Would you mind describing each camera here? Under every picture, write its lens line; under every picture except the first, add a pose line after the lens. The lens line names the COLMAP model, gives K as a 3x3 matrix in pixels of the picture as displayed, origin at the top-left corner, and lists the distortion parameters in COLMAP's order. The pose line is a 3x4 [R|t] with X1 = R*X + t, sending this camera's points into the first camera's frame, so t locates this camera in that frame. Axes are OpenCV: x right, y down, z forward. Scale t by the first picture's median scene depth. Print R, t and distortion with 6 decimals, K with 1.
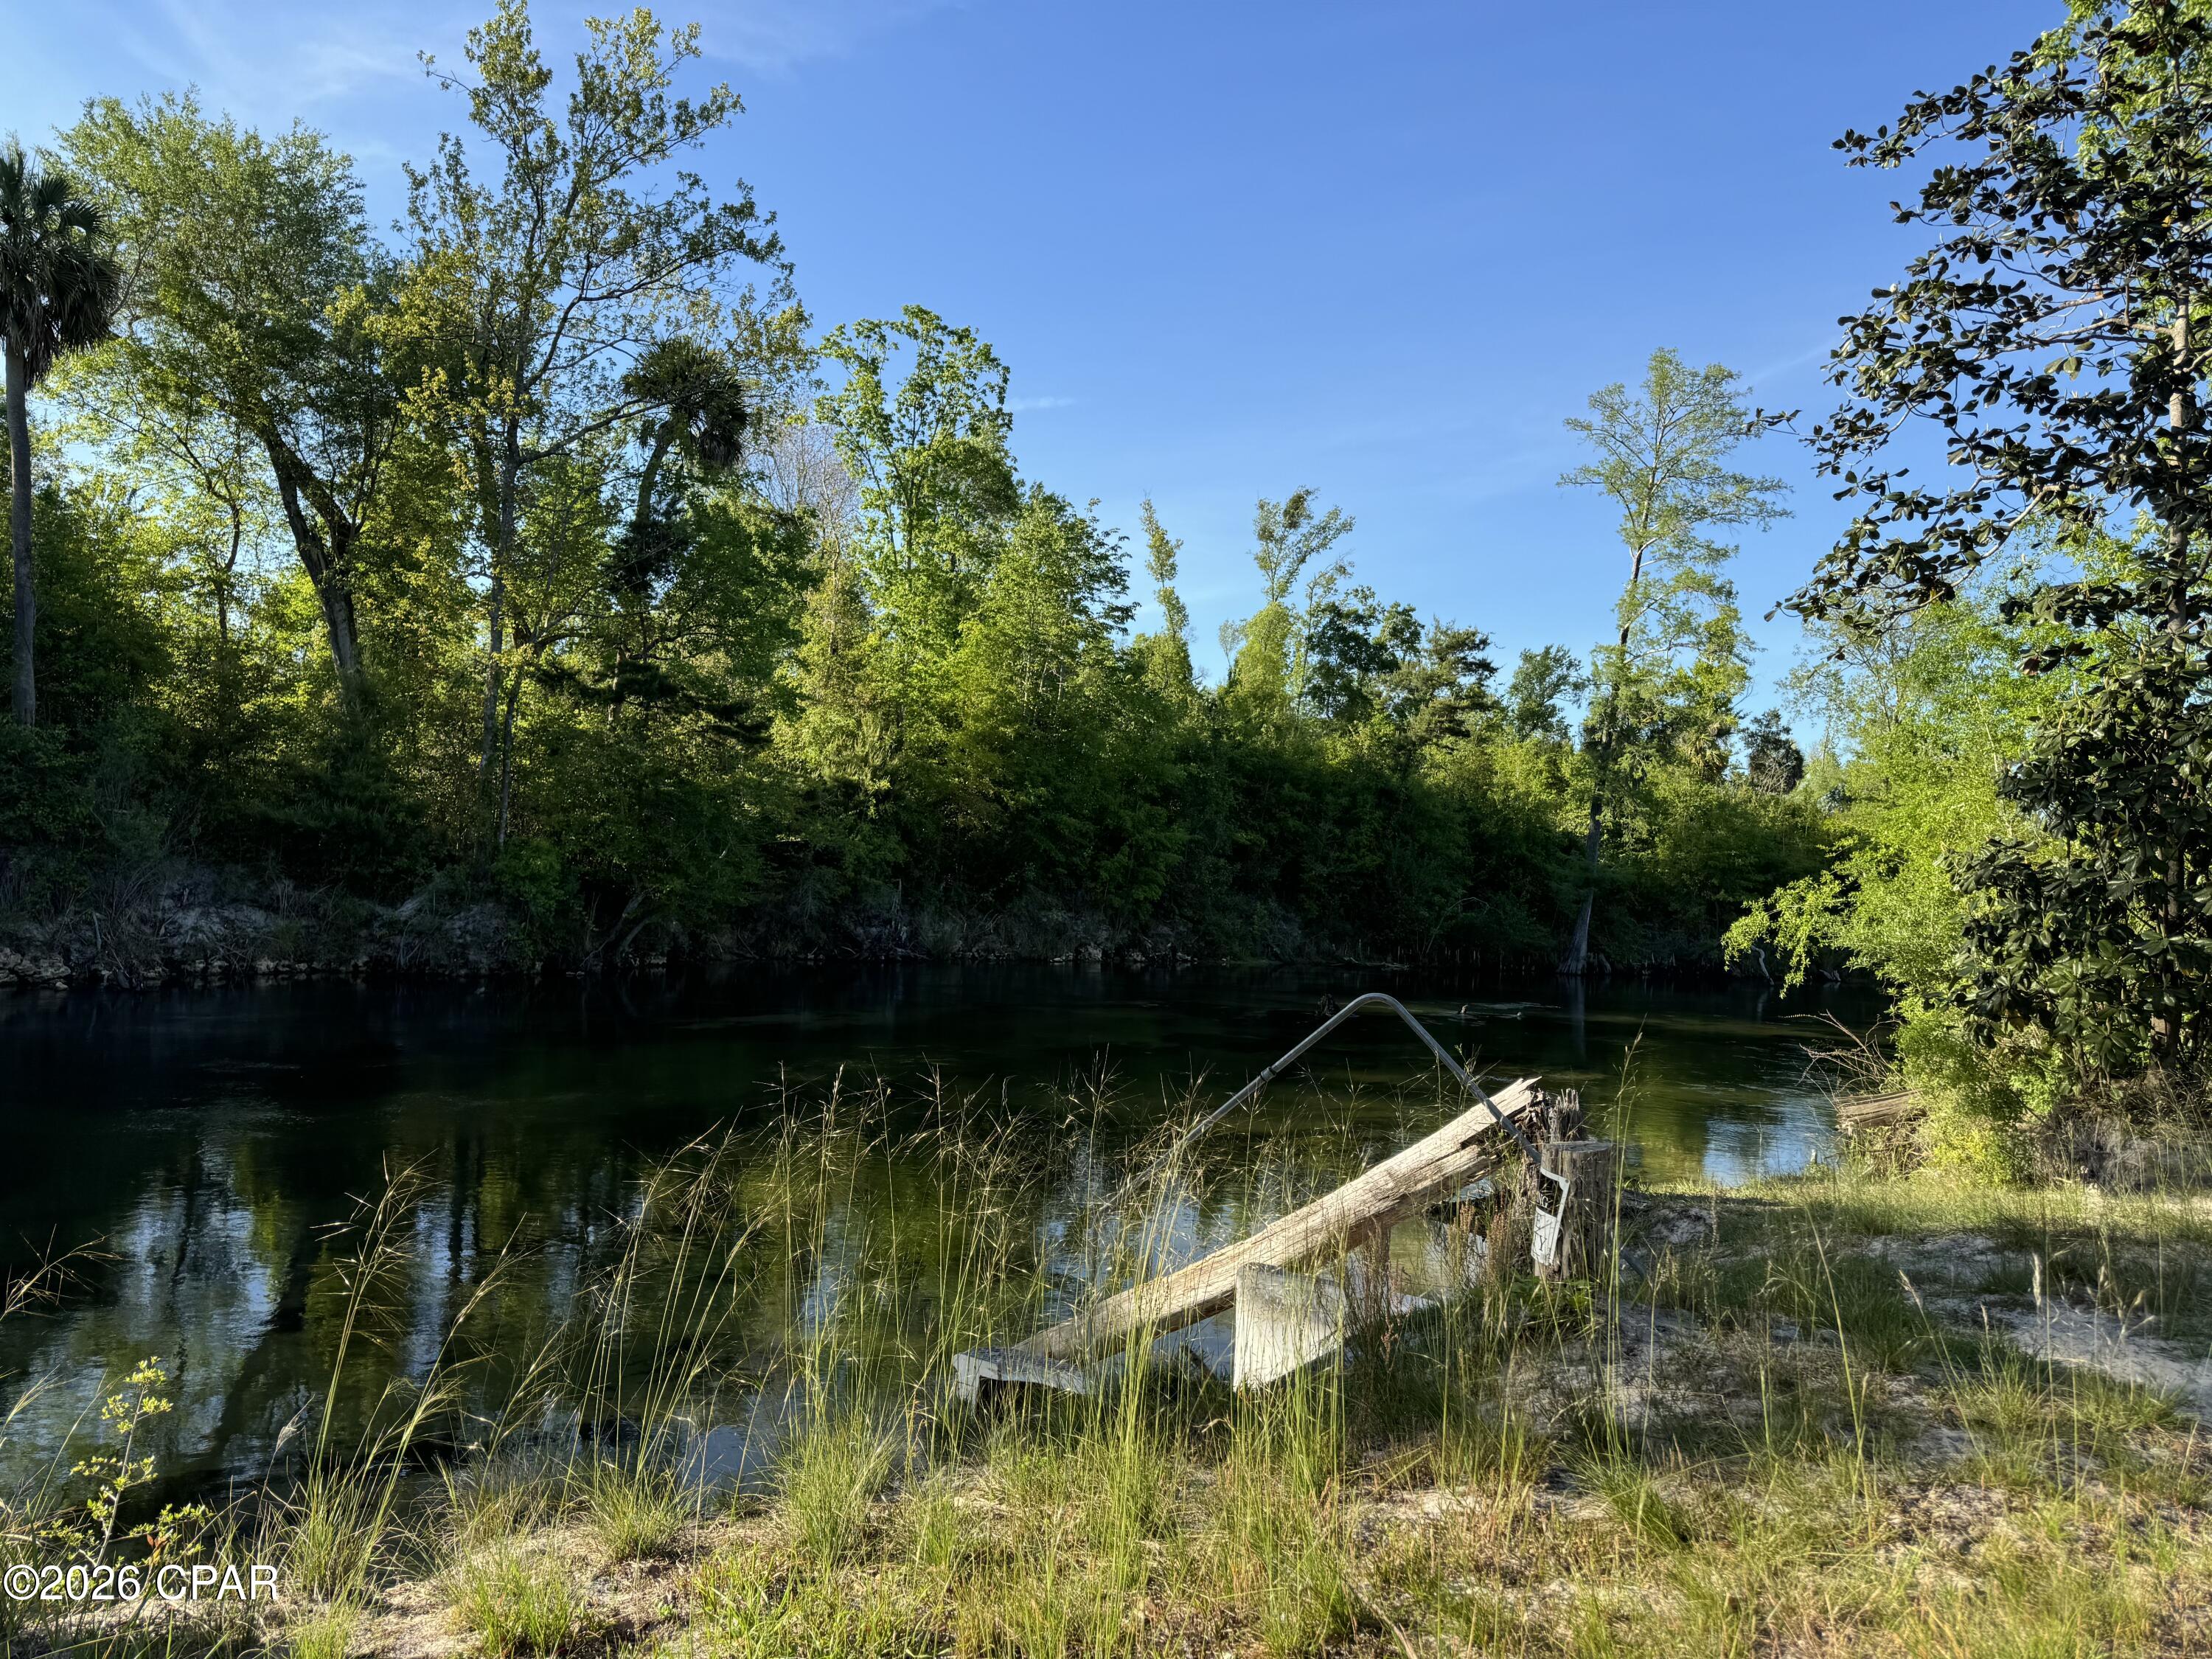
lens RADIAL K [[1550.9, 0, 1090.9], [0, 1550.9, 846.0], [0, 0, 1]] dist [0.057630, -0.066036]
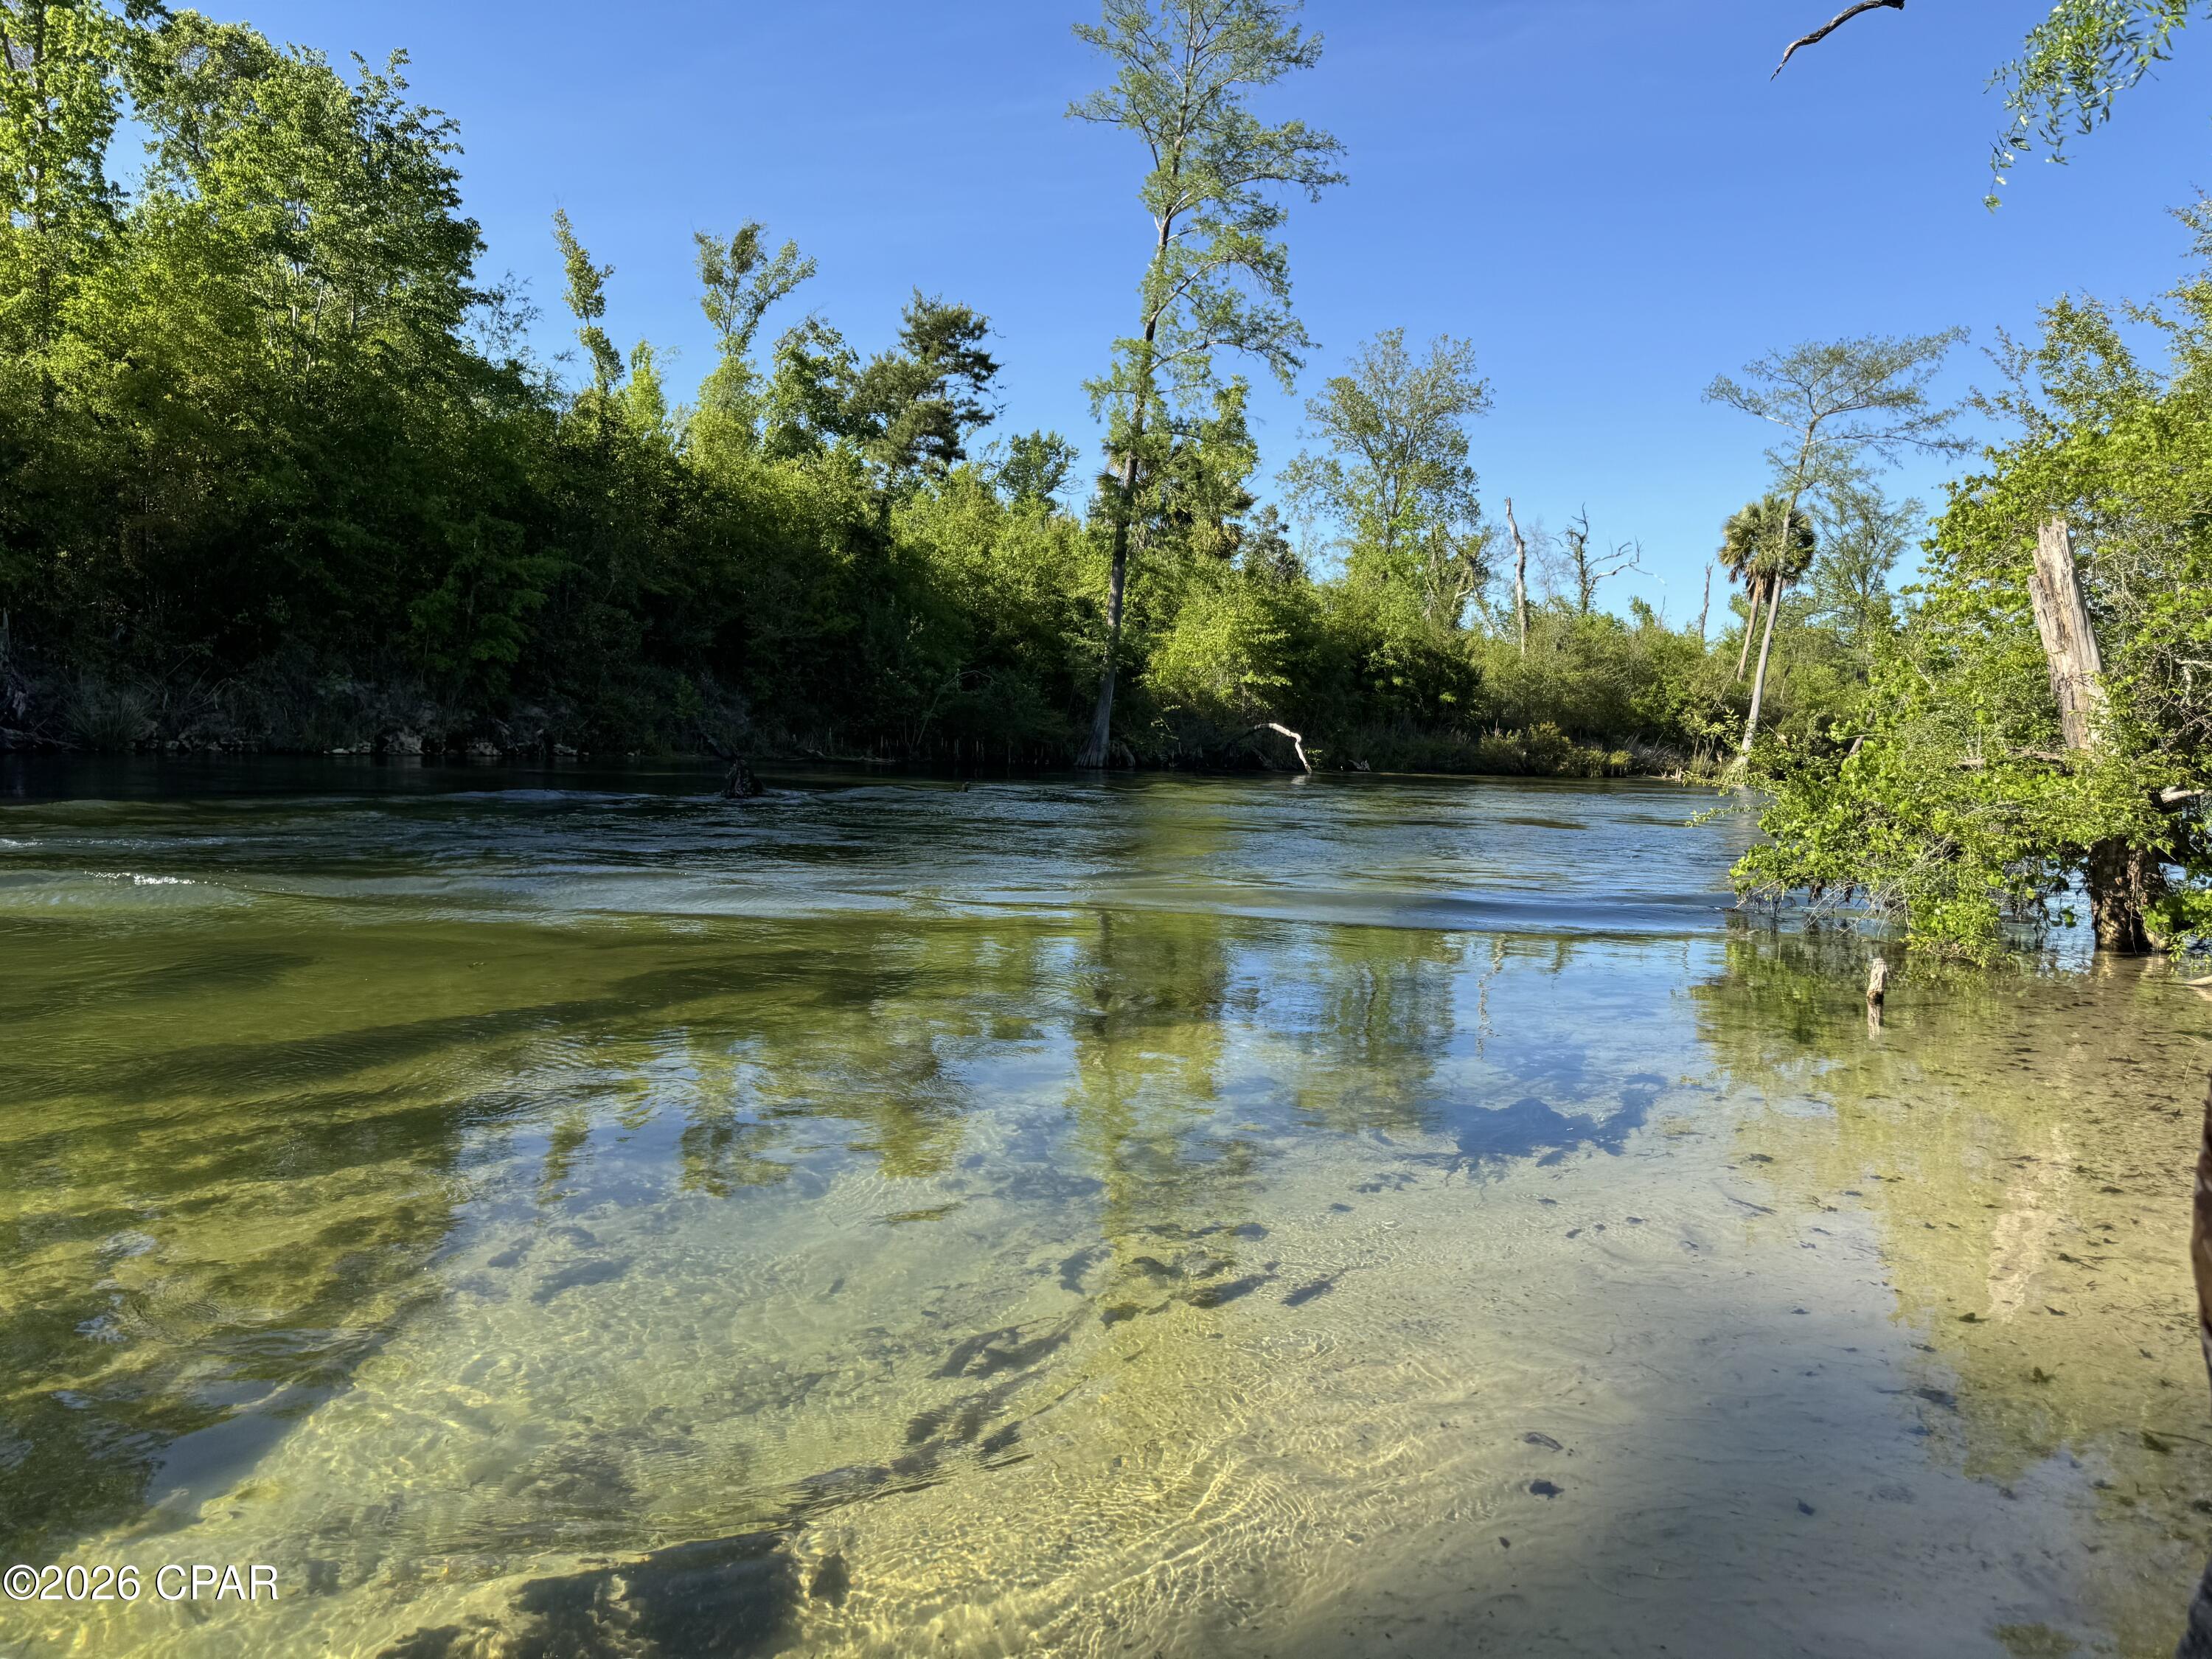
lens RADIAL K [[1550.9, 0, 1098.8], [0, 1550.9, 834.5], [0, 0, 1]] dist [0.057630, -0.066036]
pose [[0.947355, -0.037165, 0.318022, 0.074713], [0.007743, 0.995610, 0.093283, 0.054473], [-0.320092, -0.085910, 0.943483, 0.314920]]
